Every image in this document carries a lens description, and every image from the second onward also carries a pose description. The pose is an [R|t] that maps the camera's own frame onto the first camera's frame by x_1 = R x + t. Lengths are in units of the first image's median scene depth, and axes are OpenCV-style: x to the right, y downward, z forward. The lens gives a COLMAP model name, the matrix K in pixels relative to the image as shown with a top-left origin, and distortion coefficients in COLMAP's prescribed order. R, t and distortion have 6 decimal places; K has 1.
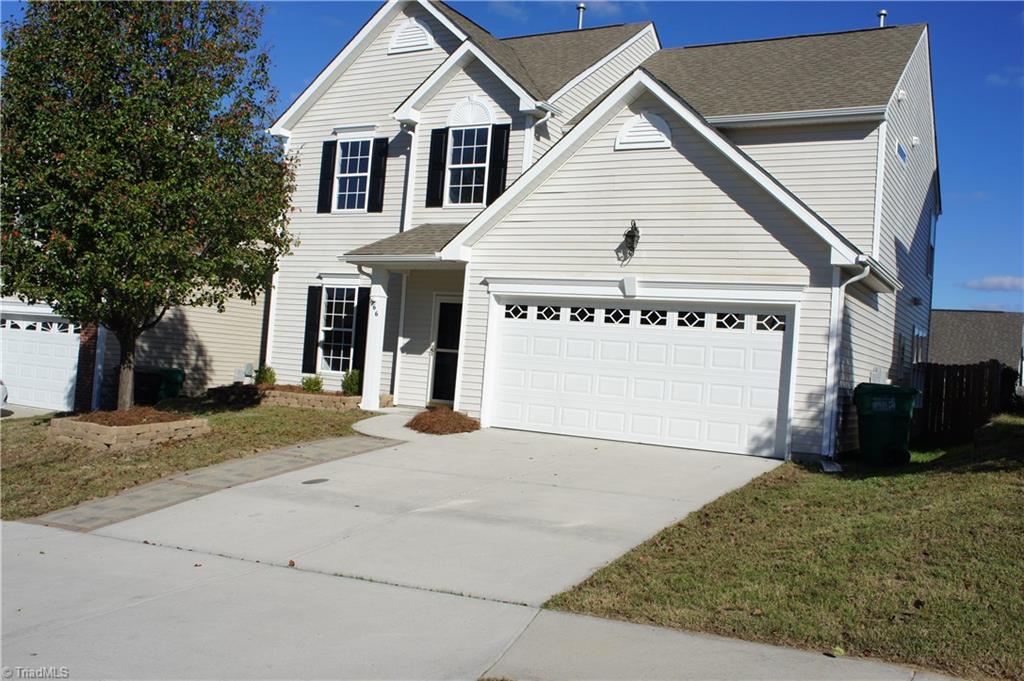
lens RADIAL K [[958.1, 0, 514.0], [0, 958.1, 345.8], [0, 0, 1]] dist [-0.038245, 0.000000]
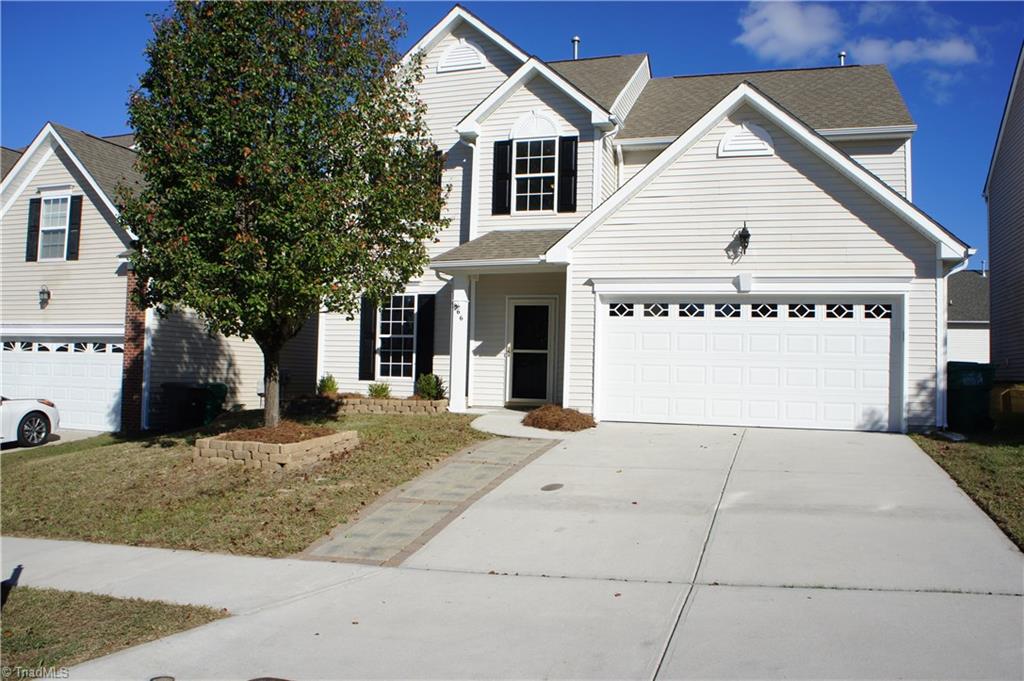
lens RADIAL K [[809.4, 0, 515.0], [0, 809.4, 360.7], [0, 0, 1]] dist [-0.161100, 0.084572]
pose [[0.980450, -0.045503, 0.191433, -0.255496], [0.042964, 0.998925, 0.017393, -0.000513], [-0.192018, -0.008828, 0.981352, 0.138793]]
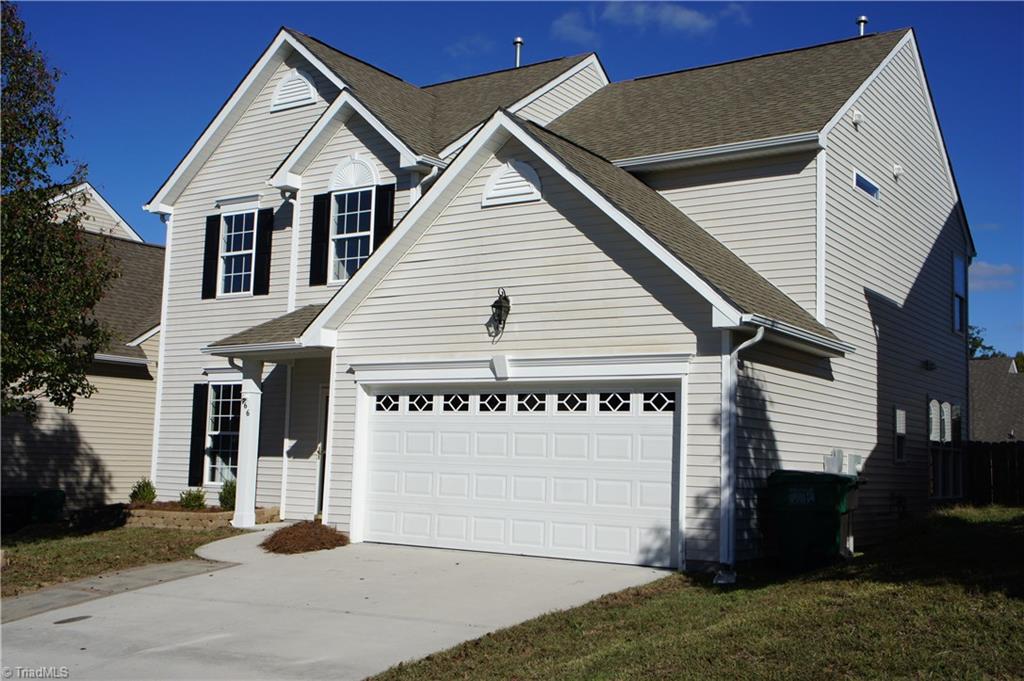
lens RADIAL K [[1129.3, 0, 511.4], [0, 1129.3, 356.4], [0, 0, 1]] dist [0.039767, 0.000000]
pose [[0.995523, -0.051605, -0.079183, 0.172884], [0.045410, 0.995907, -0.078143, 0.005643], [0.082891, 0.074197, 0.993793, 0.014731]]
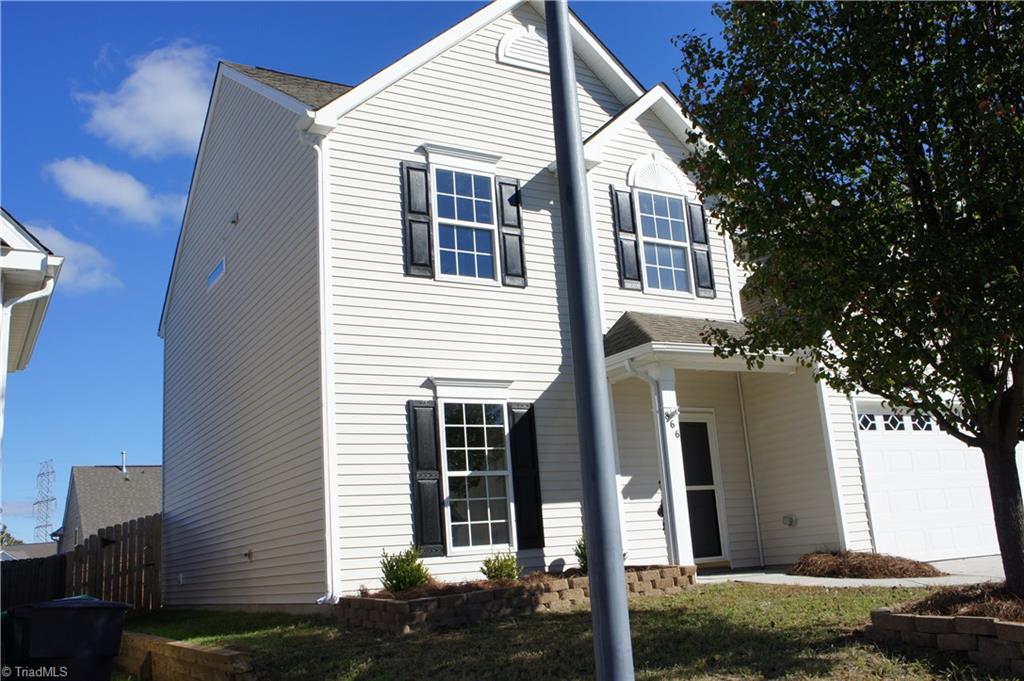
lens RADIAL K [[958.1, 0, 511.1], [0, 958.1, 337.8], [0, 0, 1]] dist [-0.038245, 0.000000]
pose [[0.481869, 0.088813, 0.871731, -0.781753], [0.090458, 0.984493, -0.150304, -0.010336], [-0.871561, 0.151282, 0.466363, 0.784343]]
